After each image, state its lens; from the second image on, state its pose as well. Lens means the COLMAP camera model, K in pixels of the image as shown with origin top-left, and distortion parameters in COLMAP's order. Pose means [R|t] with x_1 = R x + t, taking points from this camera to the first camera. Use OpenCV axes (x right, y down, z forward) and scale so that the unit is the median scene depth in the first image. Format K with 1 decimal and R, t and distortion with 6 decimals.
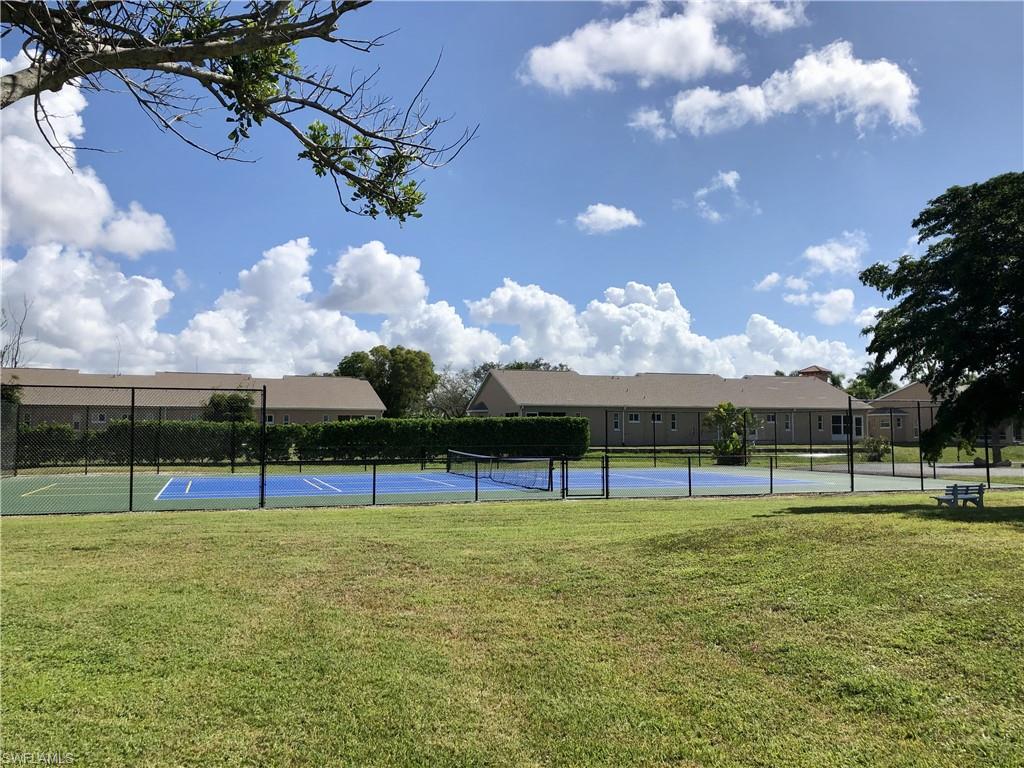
lens RADIAL K [[840.8, 0, 511.4], [0, 840.8, 379.8], [0, 0, 1]] dist [0.054612, -0.068124]
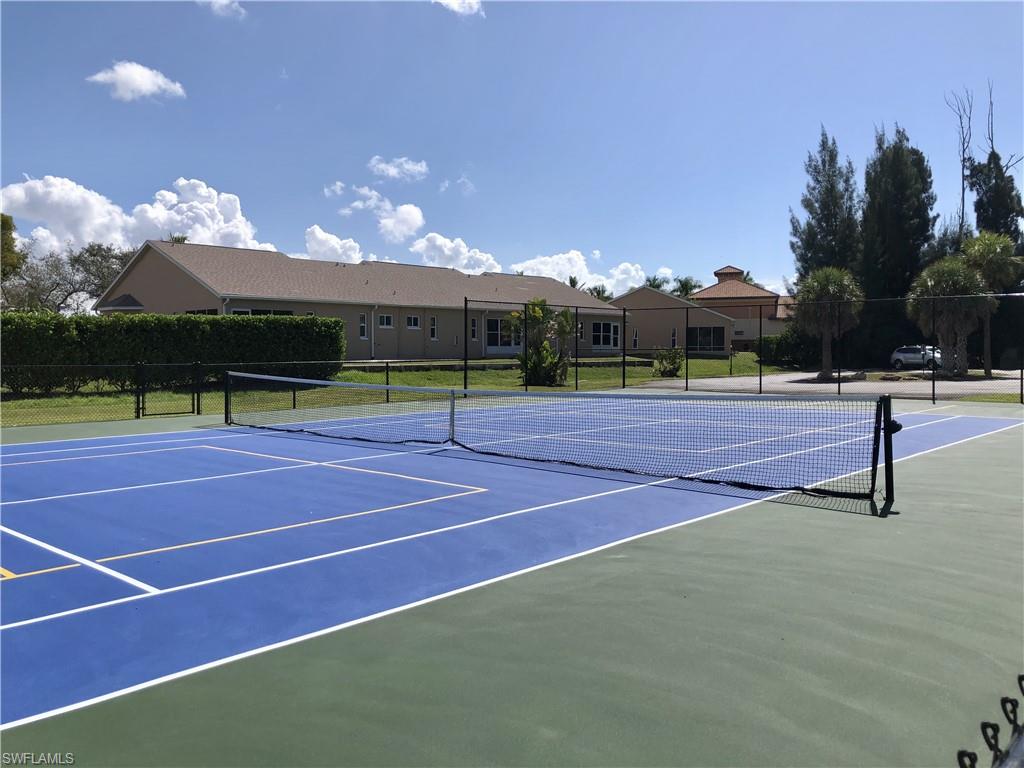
lens RADIAL K [[840.8, 0, 511.4], [0, 840.8, 379.8], [0, 0, 1]] dist [0.054612, -0.068124]
pose [[0.874234, -0.019986, 0.485094, -0.105691], [-0.028065, 0.995401, 0.091589, 0.027704], [-0.484693, -0.093685, 0.869653, 0.351006]]
